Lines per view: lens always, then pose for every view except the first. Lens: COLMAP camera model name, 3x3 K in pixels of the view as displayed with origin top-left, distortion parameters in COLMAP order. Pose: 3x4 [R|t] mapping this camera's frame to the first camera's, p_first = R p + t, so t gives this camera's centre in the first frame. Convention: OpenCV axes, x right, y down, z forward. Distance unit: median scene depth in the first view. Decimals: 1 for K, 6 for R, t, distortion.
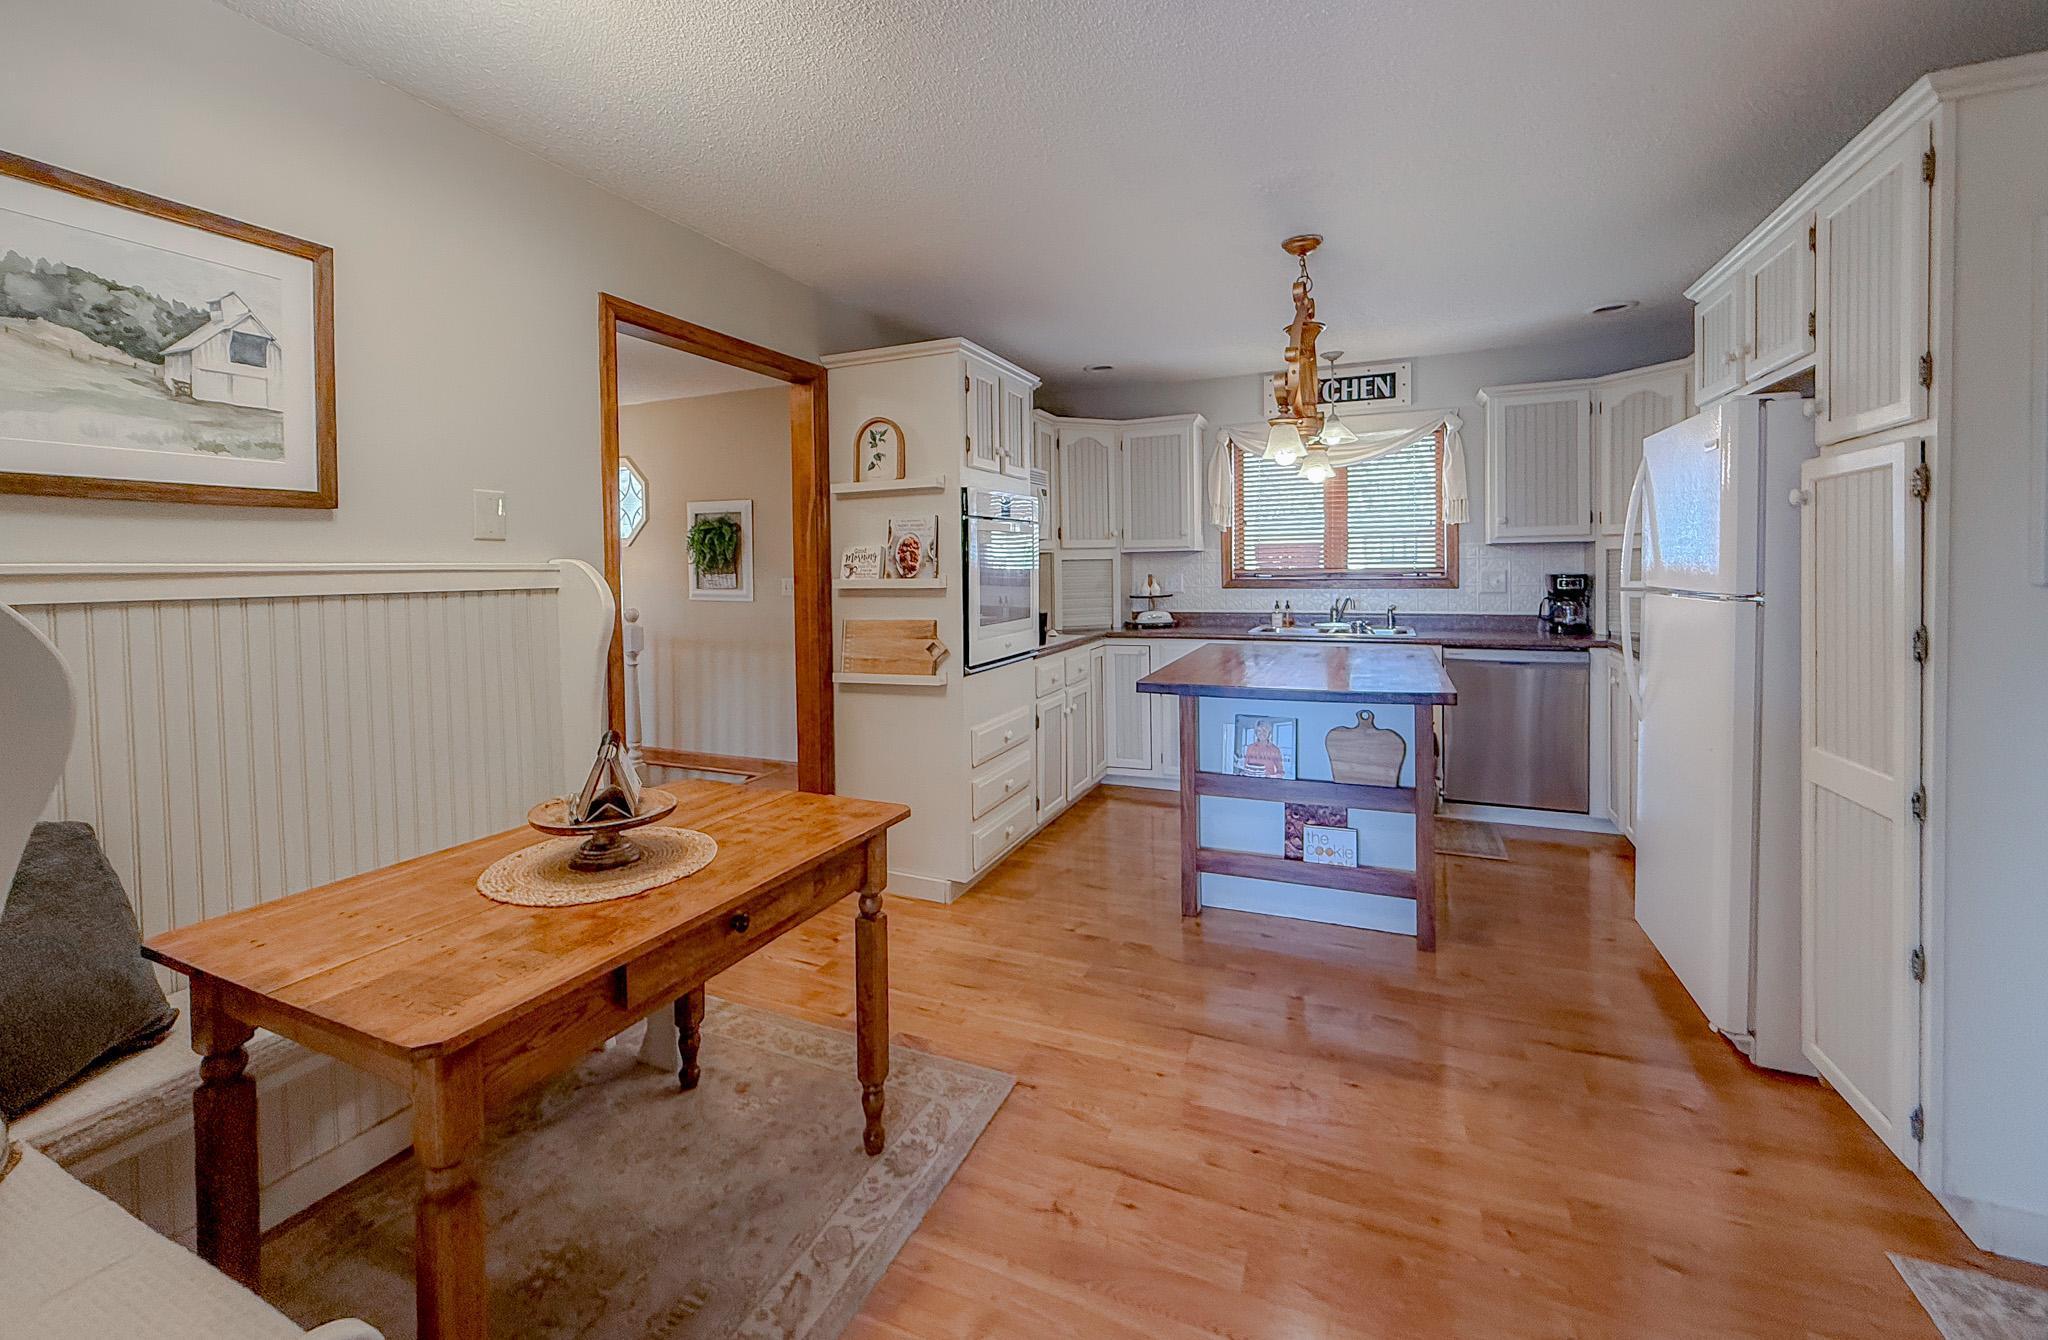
lens RADIAL K [[824.3, 0, 1024.9], [0, 824.3, 583.8], [0, 0, 1]] dist [0.002309, -0.000034]
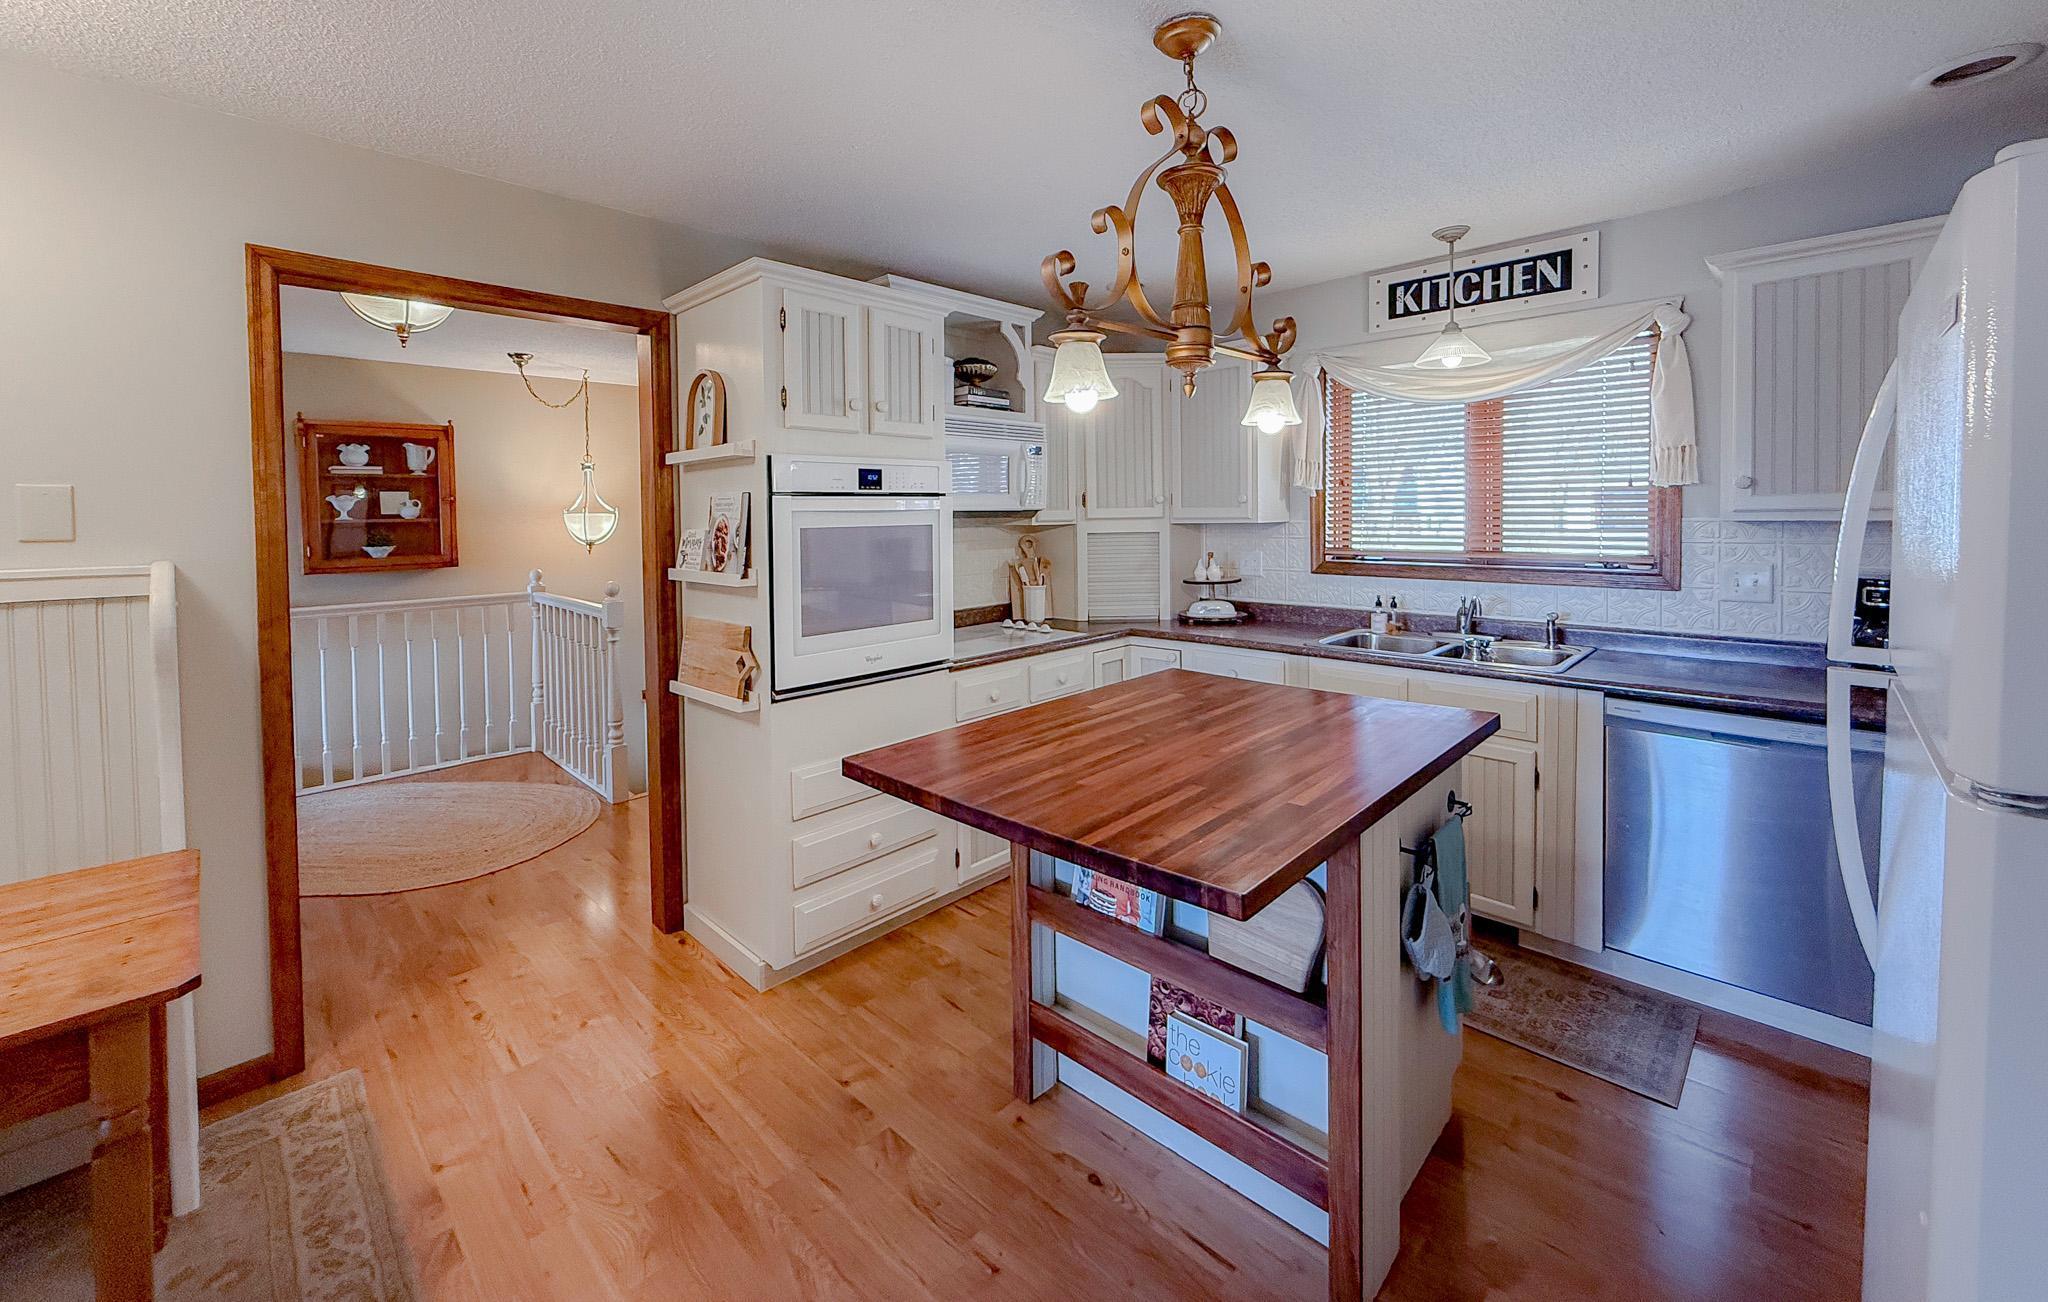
lens RADIAL K [[809.4, 0, 1018.5], [0, 809.4, 536.2], [0, 0, 1]] dist [0.001687, 0.000285]
pose [[0.934733, 0.013571, -0.355091, 0.269381], [-0.010357, 0.999886, 0.010951, -0.035138], [0.355200, -0.006558, 0.934767, 0.253097]]
